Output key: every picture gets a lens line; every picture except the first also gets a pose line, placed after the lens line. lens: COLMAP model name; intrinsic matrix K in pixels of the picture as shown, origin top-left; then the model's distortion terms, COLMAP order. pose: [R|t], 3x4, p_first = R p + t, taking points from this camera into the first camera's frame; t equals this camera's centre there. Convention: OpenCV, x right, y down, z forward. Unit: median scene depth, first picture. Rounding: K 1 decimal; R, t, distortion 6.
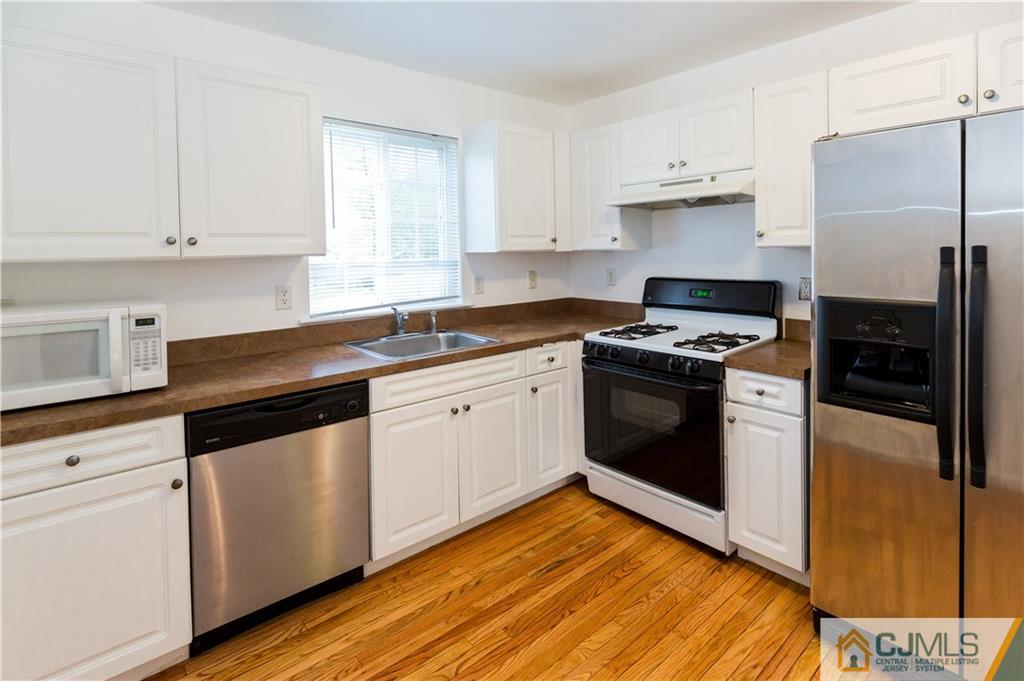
lens RADIAL K [[507.3, 0, 523.9], [0, 507.3, 256.6], [0, 0, 1]] dist [-0.000408, -0.001169]
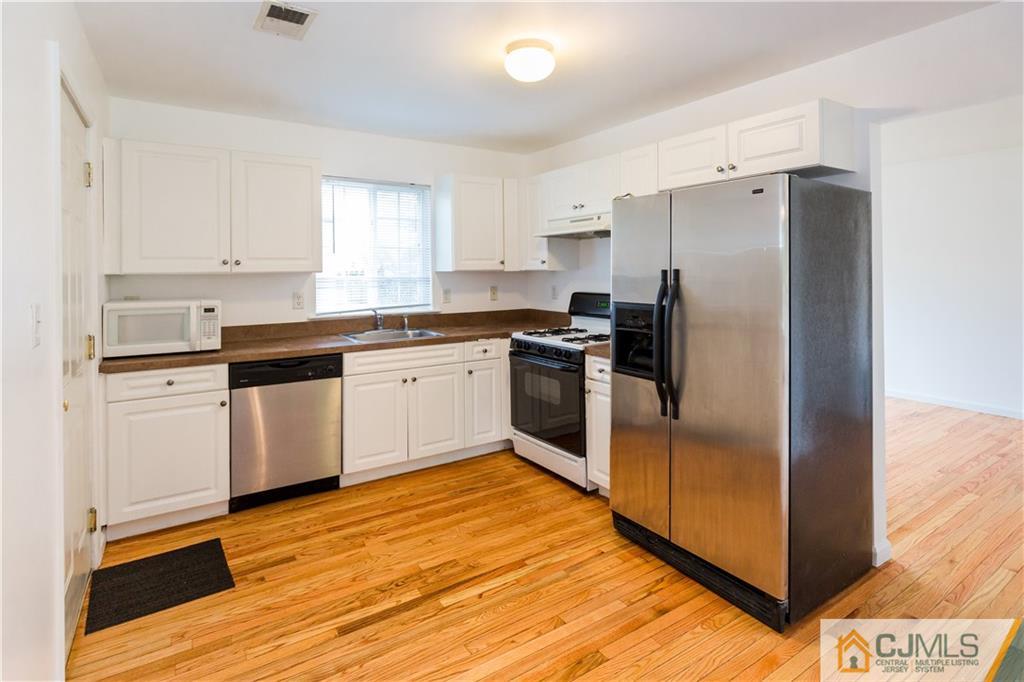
lens RADIAL K [[520.9, 0, 505.1], [0, 520.9, 264.4], [0, 0, 1]] dist [-0.000694, 0.001305]
pose [[0.989694, 0.006630, -0.143048, 0.378988], [-0.009933, 0.999700, -0.022384, 0.003647], [0.142857, 0.023574, 0.989463, -0.462169]]
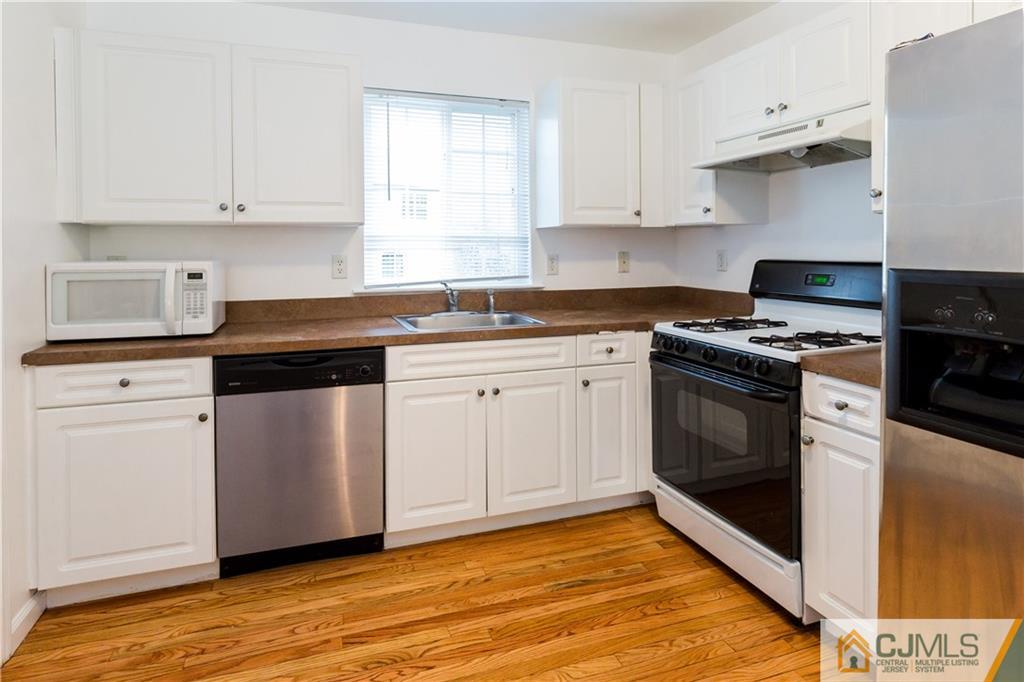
lens RADIAL K [[580.0, 0, 487.8], [0, 580.0, 249.1], [0, 0, 1]] dist [0.002116, -0.001093]
pose [[0.924271, 0.013541, -0.381496, 0.290456], [-0.015198, 0.999884, -0.001332, 0.047009], [0.381434, 0.007029, 0.924369, 0.029059]]
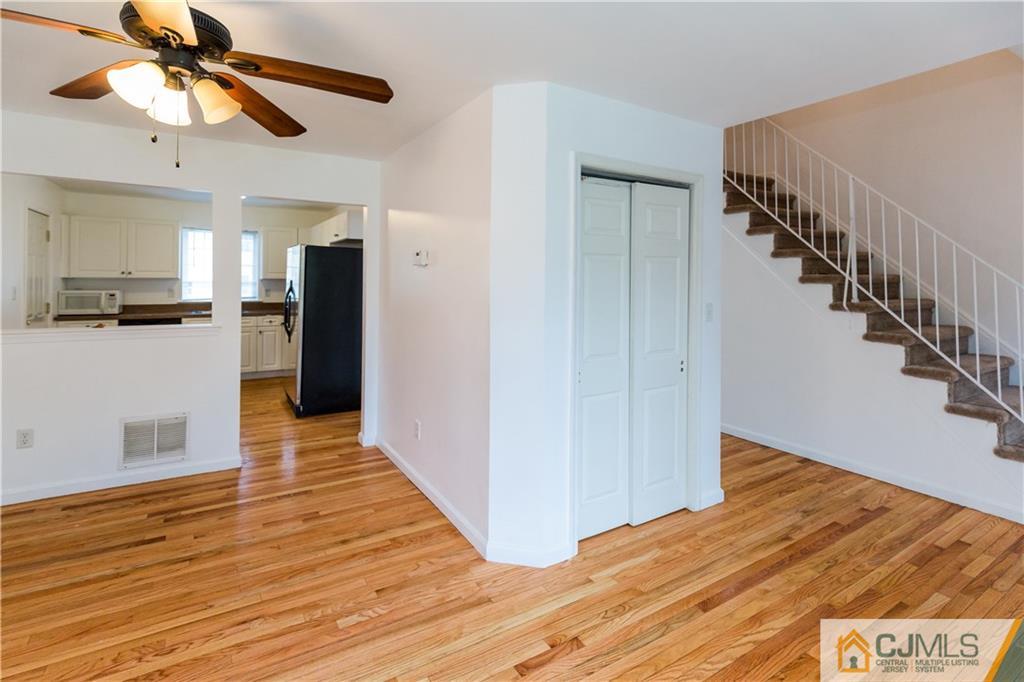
lens RADIAL K [[490.0, 0, 513.4], [0, 490.0, 290.9], [0, 0, 1]] dist [-0.000727, 0.000434]
pose [[0.984286, 0.030773, -0.173878, 2.103213], [-0.028713, 0.999485, 0.014350, -0.027578], [0.174230, -0.009132, 0.984663, -1.521536]]
